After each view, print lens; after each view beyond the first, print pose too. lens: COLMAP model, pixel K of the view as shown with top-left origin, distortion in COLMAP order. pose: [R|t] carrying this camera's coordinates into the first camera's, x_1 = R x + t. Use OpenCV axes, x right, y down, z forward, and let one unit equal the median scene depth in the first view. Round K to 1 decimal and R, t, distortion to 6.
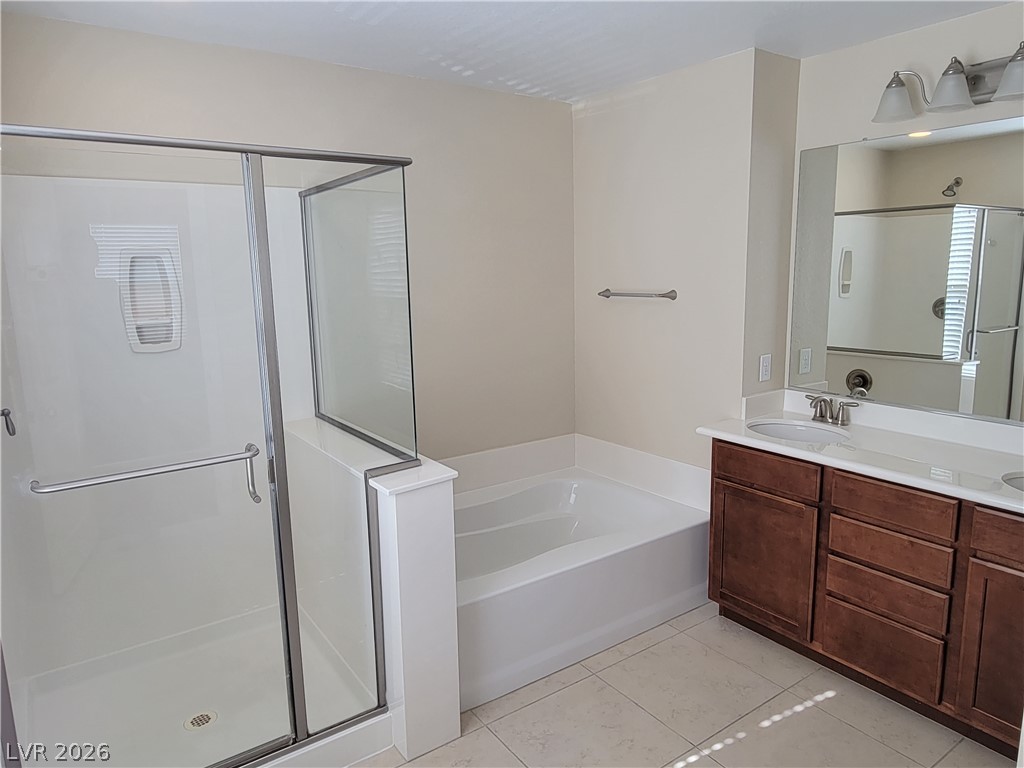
lens RADIAL K [[683.0, 0, 516.0], [0, 683.0, 381.7], [0, 0, 1]] dist [0.003510, -0.002433]
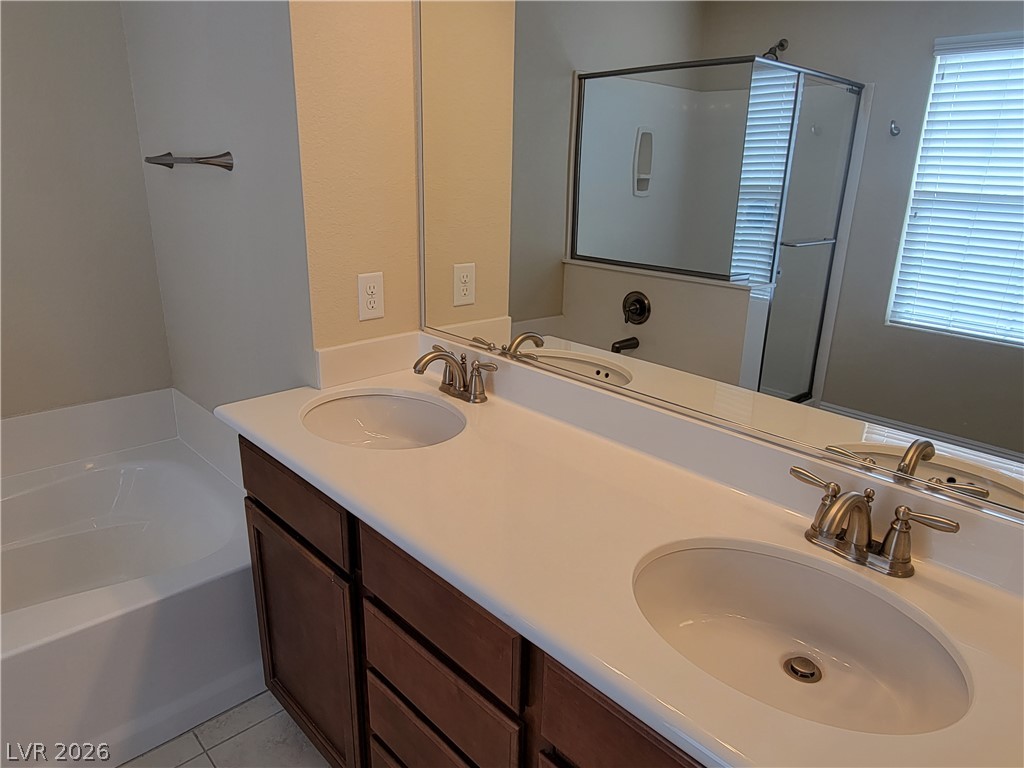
lens RADIAL K [[683.0, 0, 511.1], [0, 683.0, 385.7], [0, 0, 1]] dist [0.003510, -0.002433]
pose [[0.989563, -0.004694, 0.144022, 0.266418], [-0.015481, 0.990221, 0.138645, -0.018332], [-0.143264, -0.139428, 0.979814, 0.276507]]
